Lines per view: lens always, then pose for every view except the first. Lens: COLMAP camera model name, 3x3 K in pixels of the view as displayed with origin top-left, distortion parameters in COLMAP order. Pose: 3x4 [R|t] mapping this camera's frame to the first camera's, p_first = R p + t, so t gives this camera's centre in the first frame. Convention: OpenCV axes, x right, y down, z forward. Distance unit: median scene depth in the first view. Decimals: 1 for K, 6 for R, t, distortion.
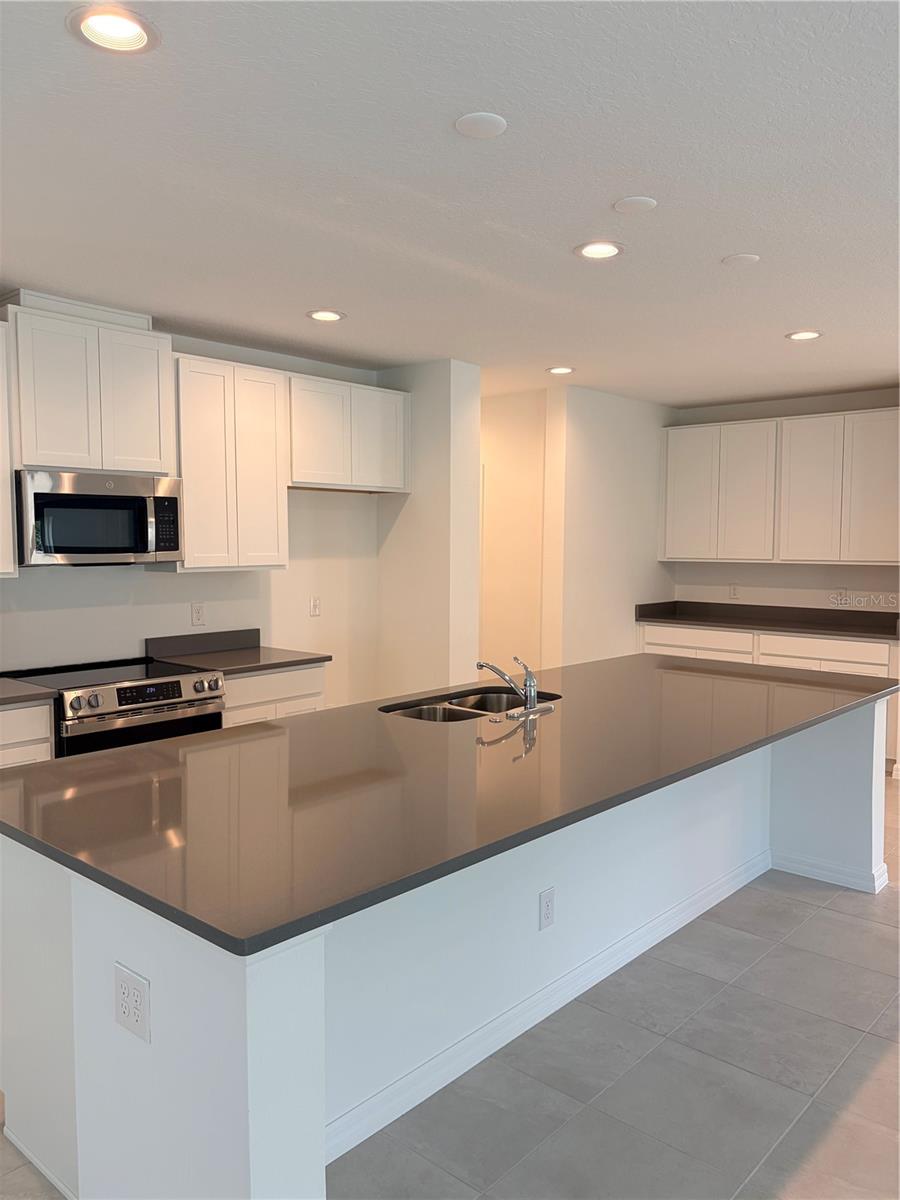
lens RADIAL K [[911.1, 0, 450.3], [0, 911.1, 606.6], [0, 0, 1]] dist [0.032092, -0.046833]
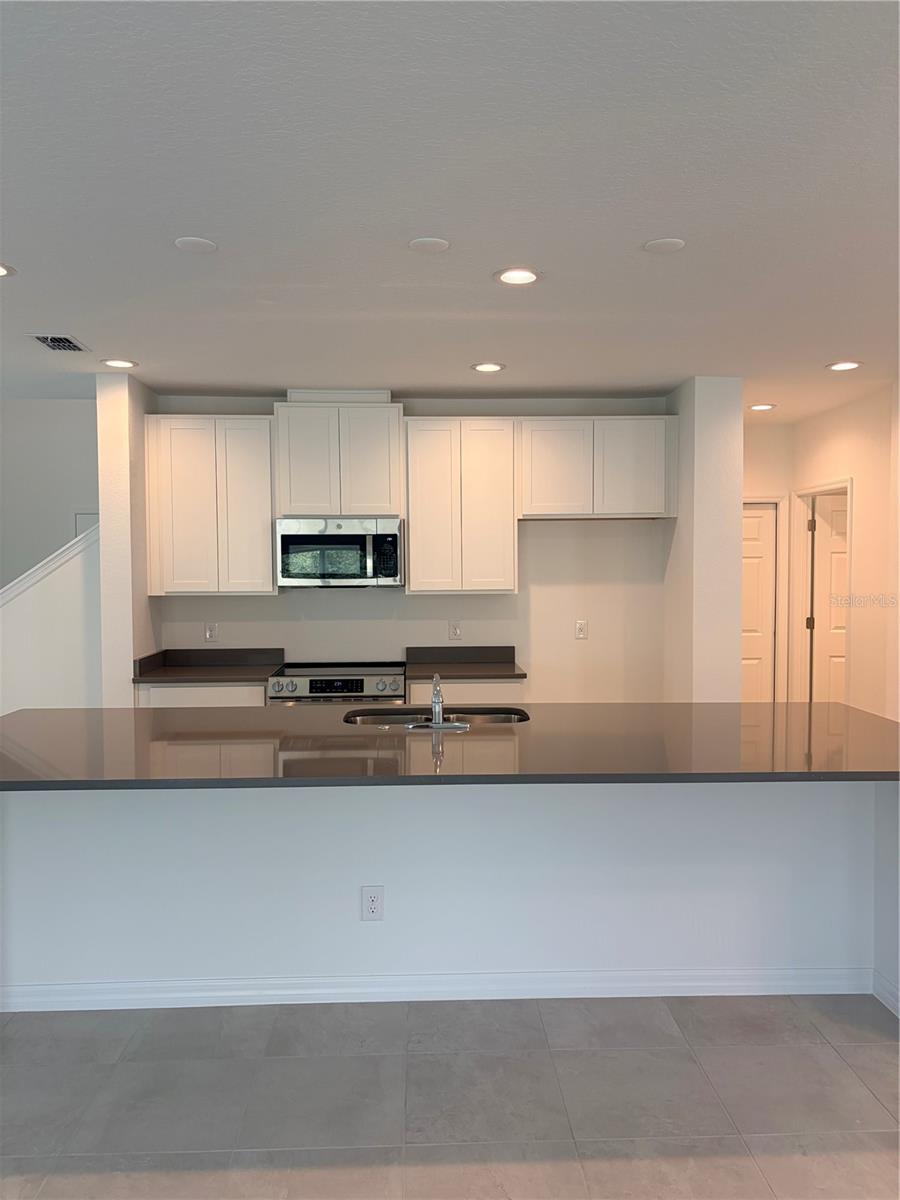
lens RADIAL K [[911.1, 0, 450.3], [0, 911.1, 606.6], [0, 0, 1]] dist [0.032092, -0.046833]
pose [[0.686361, 0.028133, -0.726717, 0.648101], [-0.047595, 0.998847, -0.006285, -0.015856], [0.725702, 0.038902, 0.686909, 0.201996]]
